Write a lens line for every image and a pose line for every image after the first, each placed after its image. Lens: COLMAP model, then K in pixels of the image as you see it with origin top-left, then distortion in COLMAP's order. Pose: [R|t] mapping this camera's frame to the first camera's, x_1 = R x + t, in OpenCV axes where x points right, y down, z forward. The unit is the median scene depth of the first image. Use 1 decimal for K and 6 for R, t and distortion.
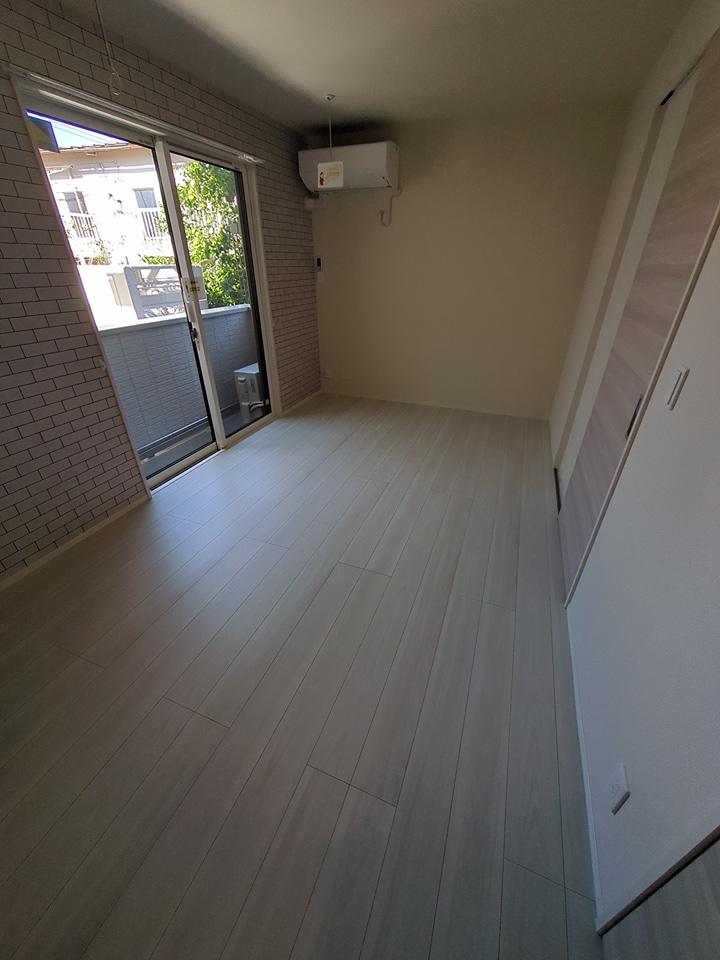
lens RADIAL K [[381.3, 0, 364.1], [0, 381.3, 478.7], [0, 0, 1]] dist [0.000135, 0.000080]
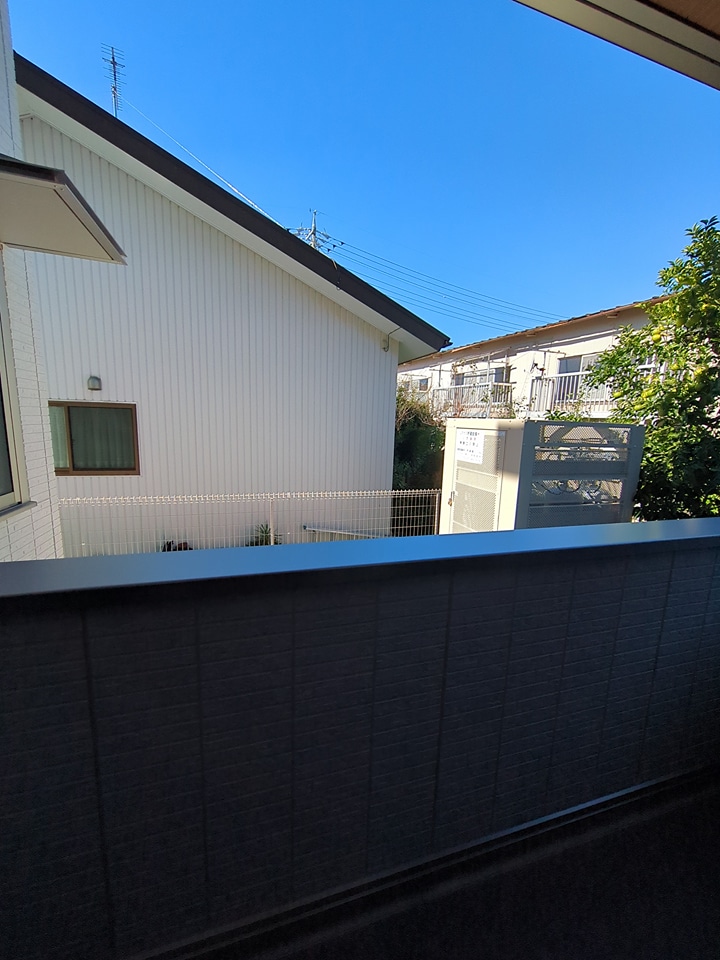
lens RADIAL K [[381.3, 0, 361.3], [0, 381.3, 480.9], [0, 0, 1]] dist [0.000135, 0.000080]
pose [[0.620489, 0.156345, -0.768472, -0.126917], [-0.426533, 0.889588, -0.163410, -0.105777], [0.658075, 0.429172, 0.618666, 0.204357]]
